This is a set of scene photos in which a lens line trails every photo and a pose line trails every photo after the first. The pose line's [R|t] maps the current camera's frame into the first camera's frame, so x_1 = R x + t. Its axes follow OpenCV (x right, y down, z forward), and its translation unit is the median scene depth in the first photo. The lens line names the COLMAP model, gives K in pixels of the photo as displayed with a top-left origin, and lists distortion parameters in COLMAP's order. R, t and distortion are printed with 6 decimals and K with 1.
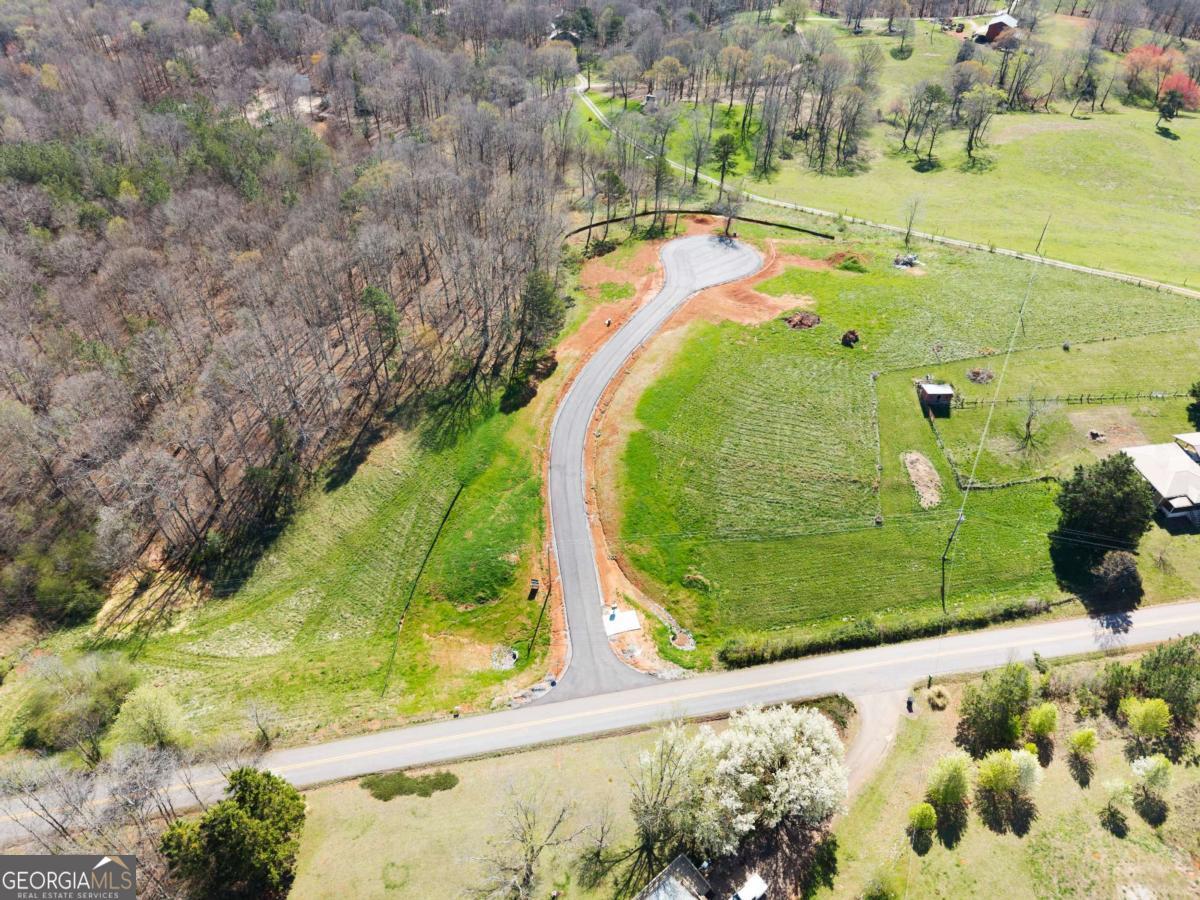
lens RADIAL K [[801.1, 0, 600.0], [0, 801.1, 450.0], [0, 0, 1]] dist [0.019127, -0.020303]
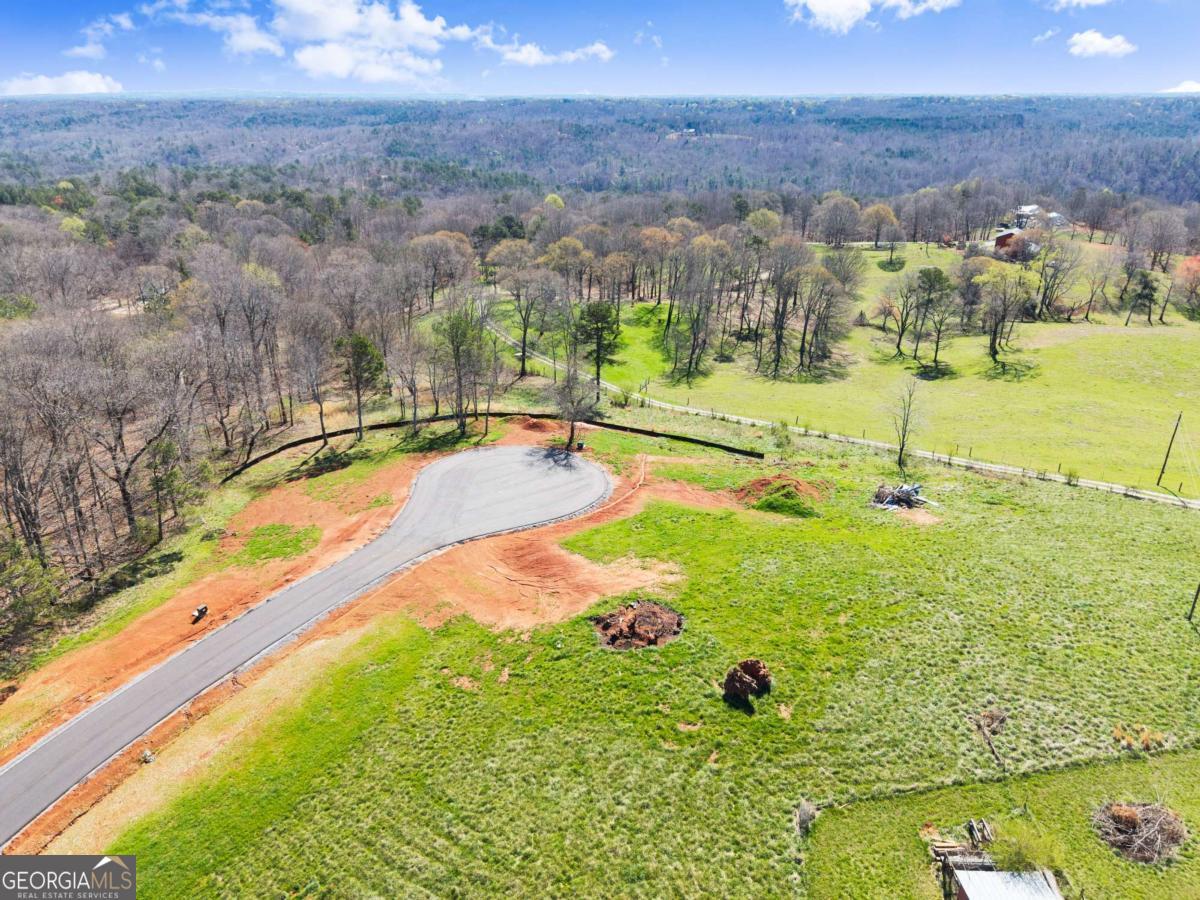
lens RADIAL K [[801.1, 0, 600.0], [0, 801.1, 450.0], [0, 0, 1]] dist [0.019127, -0.020303]
pose [[0.999069, 0.017115, -0.039610, 0.208999], [-0.028556, 0.950442, -0.309587, -0.101180], [0.032348, 0.310429, 0.950046, 0.498694]]
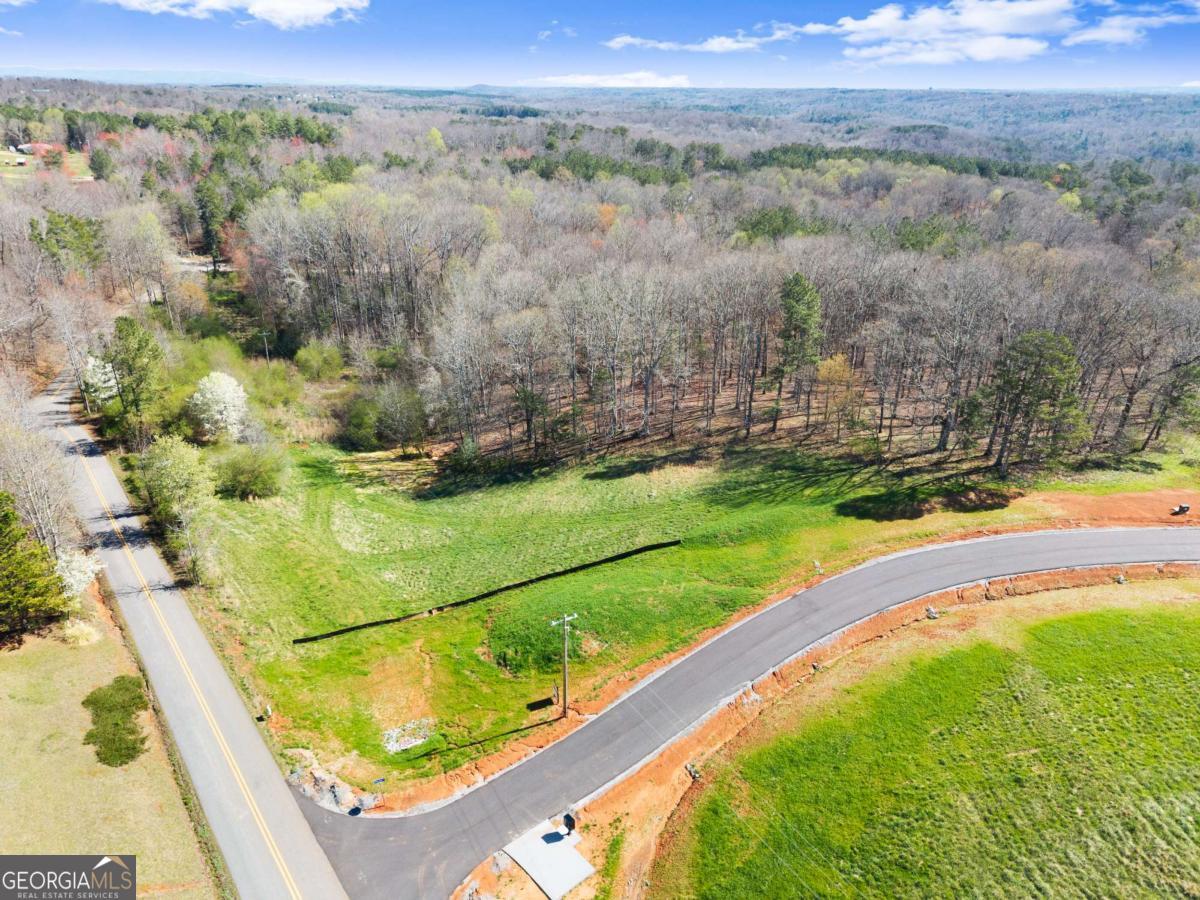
lens RADIAL K [[801.1, 0, 600.0], [0, 801.1, 450.0], [0, 0, 1]] dist [0.019127, -0.020303]
pose [[0.470399, 0.366535, -0.802731, 0.192282], [-0.593481, 0.804609, 0.019613, 0.007566], [0.653073, 0.467180, 0.596018, 0.408801]]
